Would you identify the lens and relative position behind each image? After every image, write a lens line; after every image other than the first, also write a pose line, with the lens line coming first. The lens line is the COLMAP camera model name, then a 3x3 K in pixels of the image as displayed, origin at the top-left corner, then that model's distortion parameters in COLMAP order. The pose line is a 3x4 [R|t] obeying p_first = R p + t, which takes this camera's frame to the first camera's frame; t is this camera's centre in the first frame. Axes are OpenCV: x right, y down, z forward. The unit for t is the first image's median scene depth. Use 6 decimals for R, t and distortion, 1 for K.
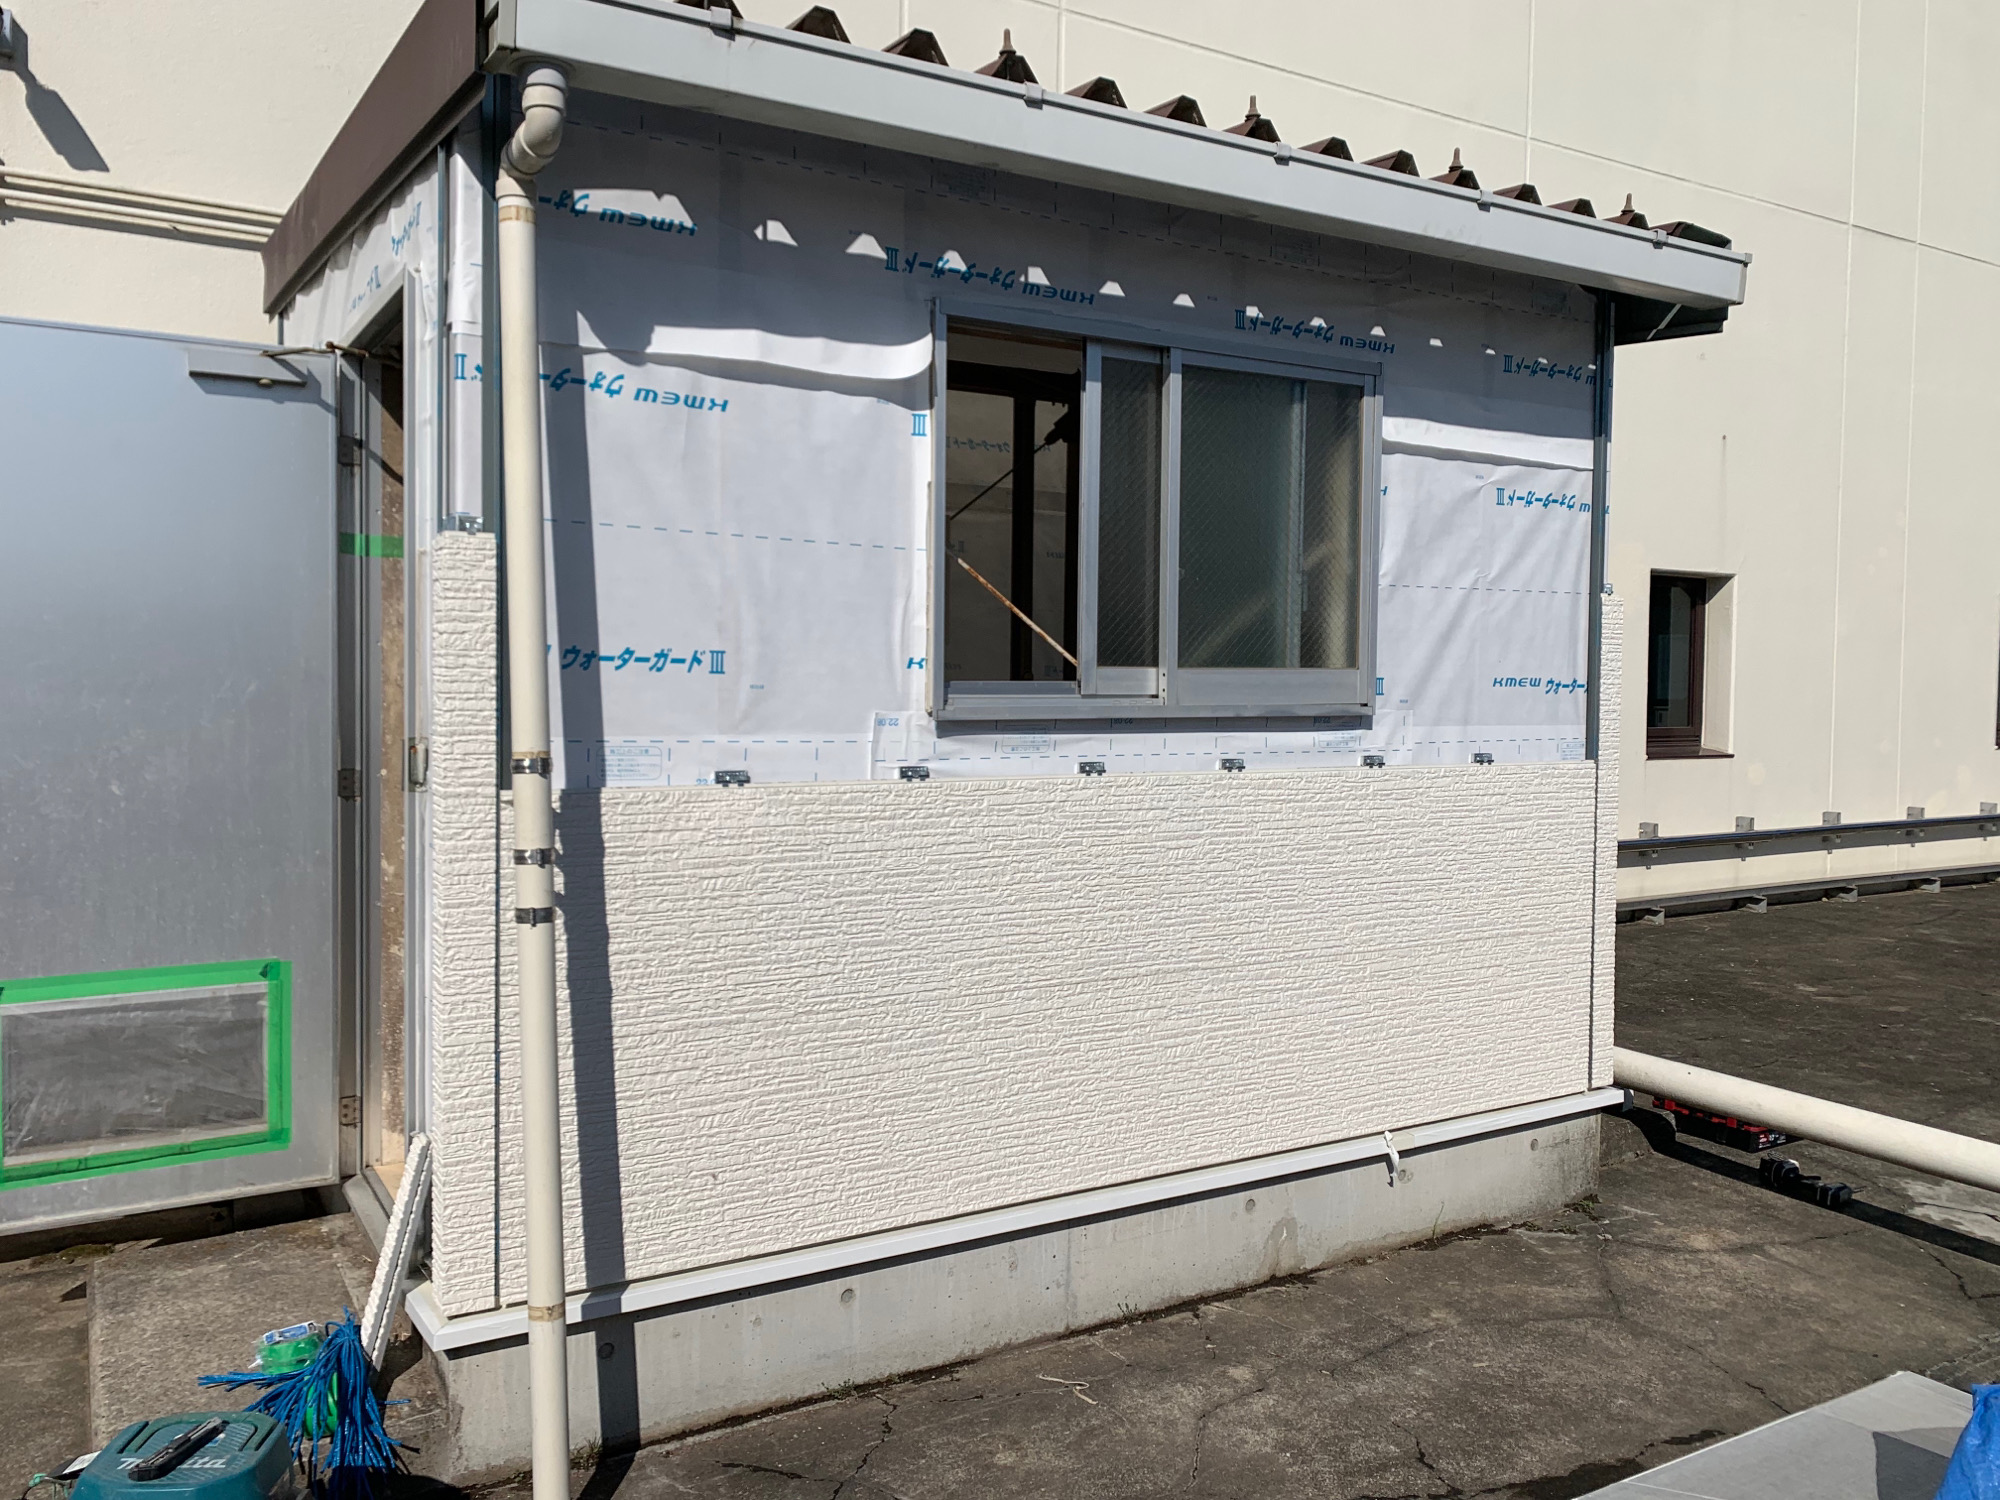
lens RADIAL K [[1552.1, 0, 989.5], [0, 1552.1, 741.9], [0, 0, 1]] dist [0.002118, 0.004375]
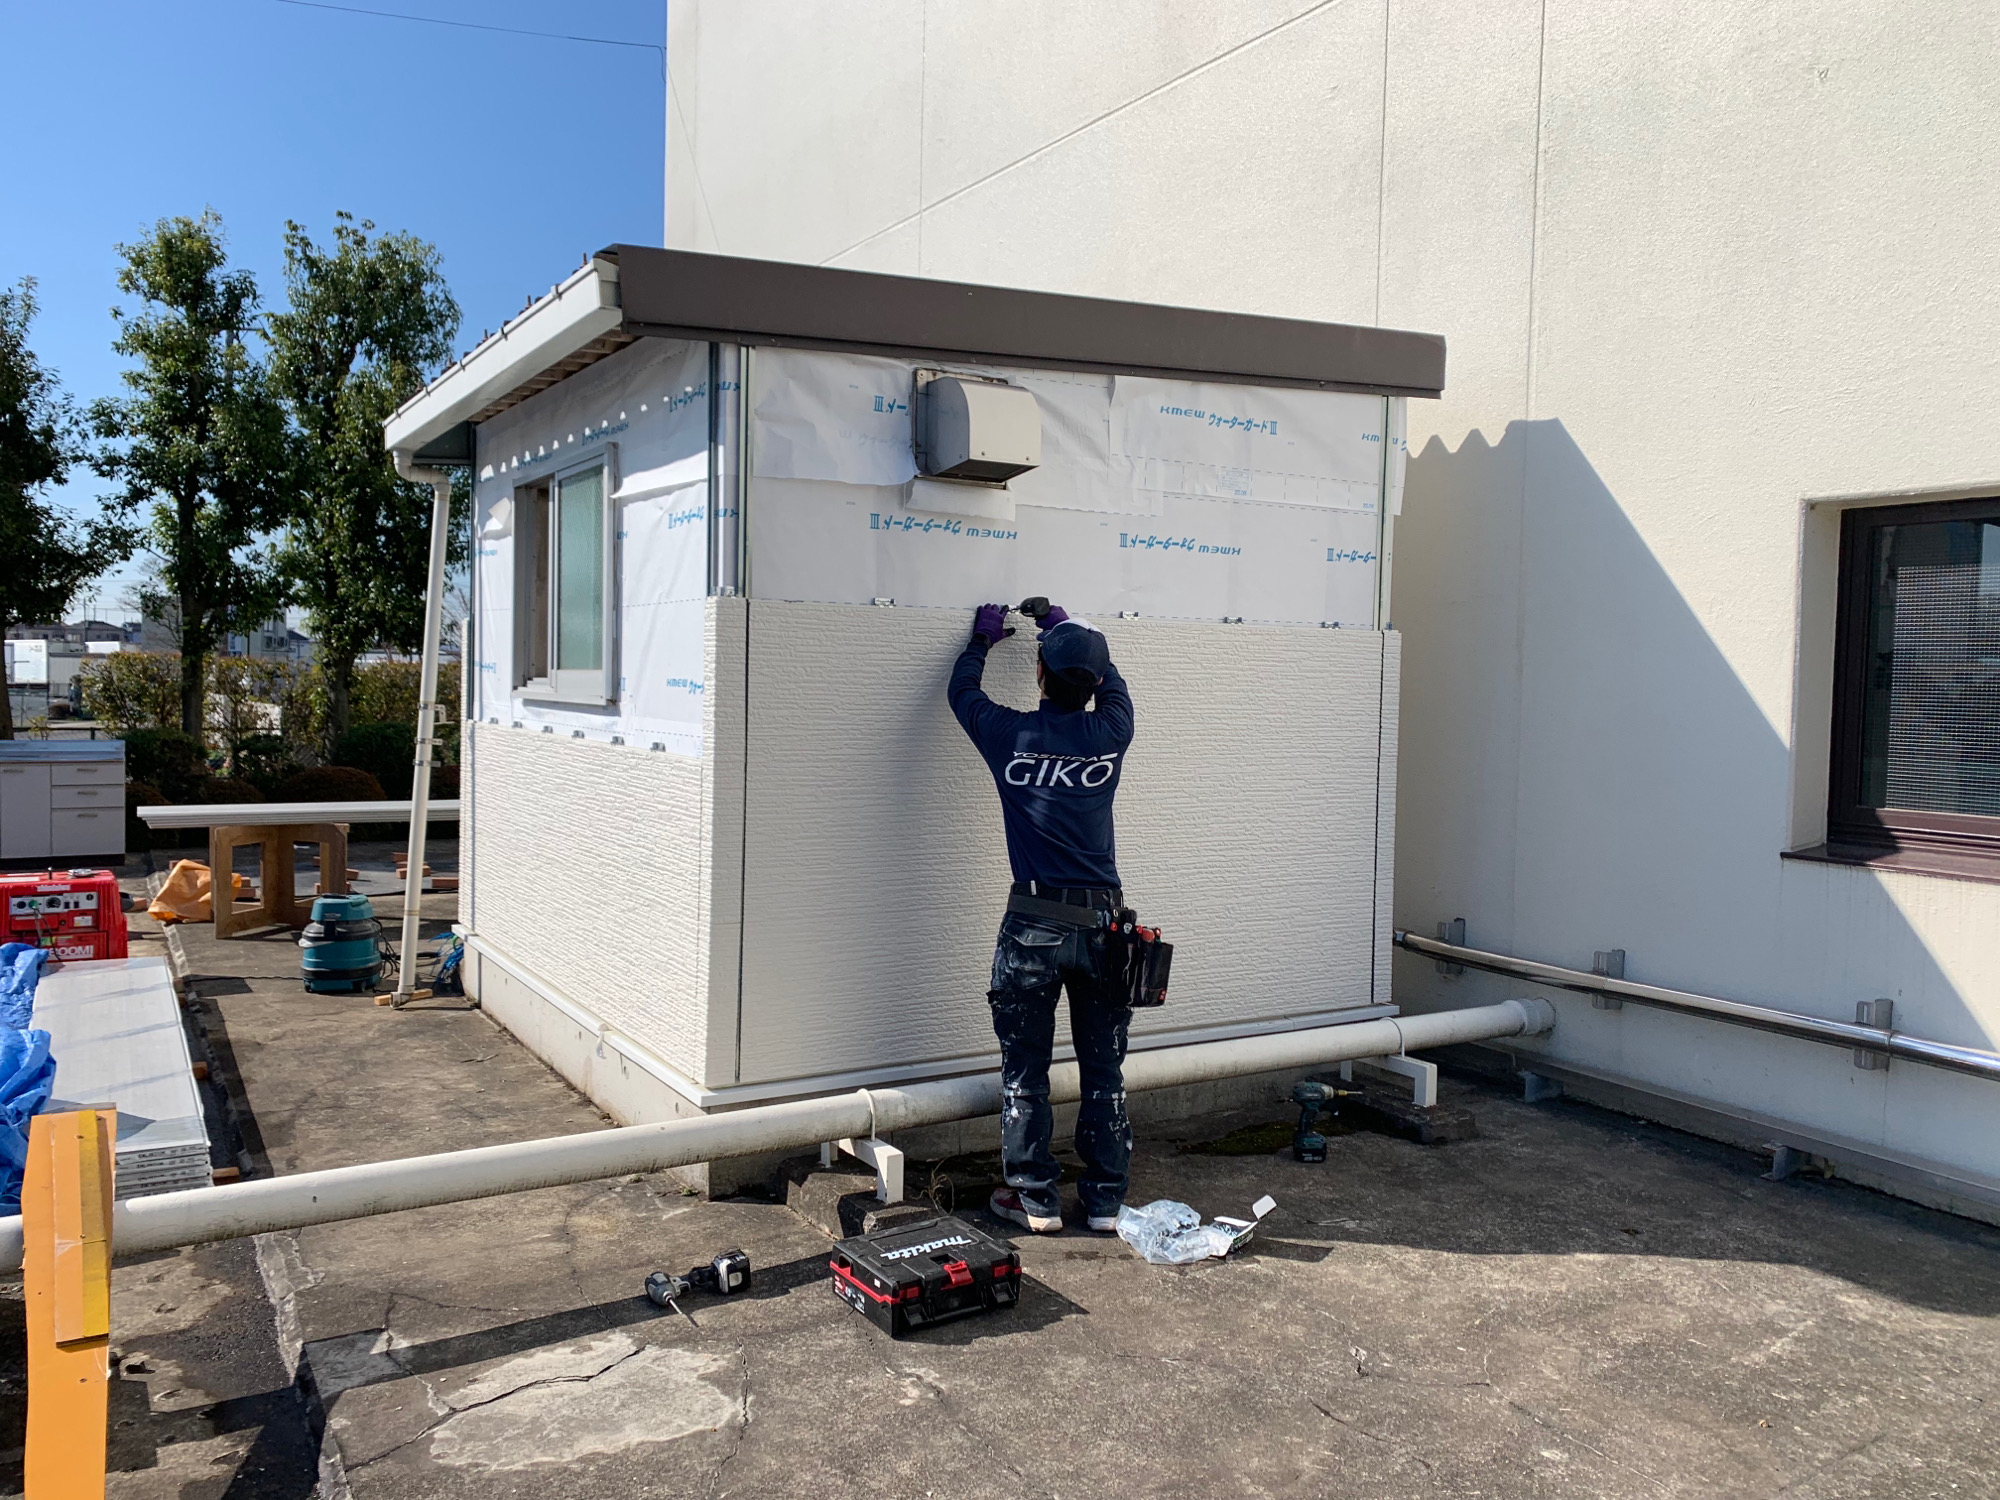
lens RADIAL K [[1552.1, 0, 989.5], [0, 1552.1, 741.9], [0, 0, 1]] dist [0.002118, 0.004375]
pose [[-0.004213, 0.035631, -0.999356, 1.569591], [-0.066230, 0.997161, 0.035831, -0.054796], [0.997796, 0.066338, -0.001841, 1.322912]]
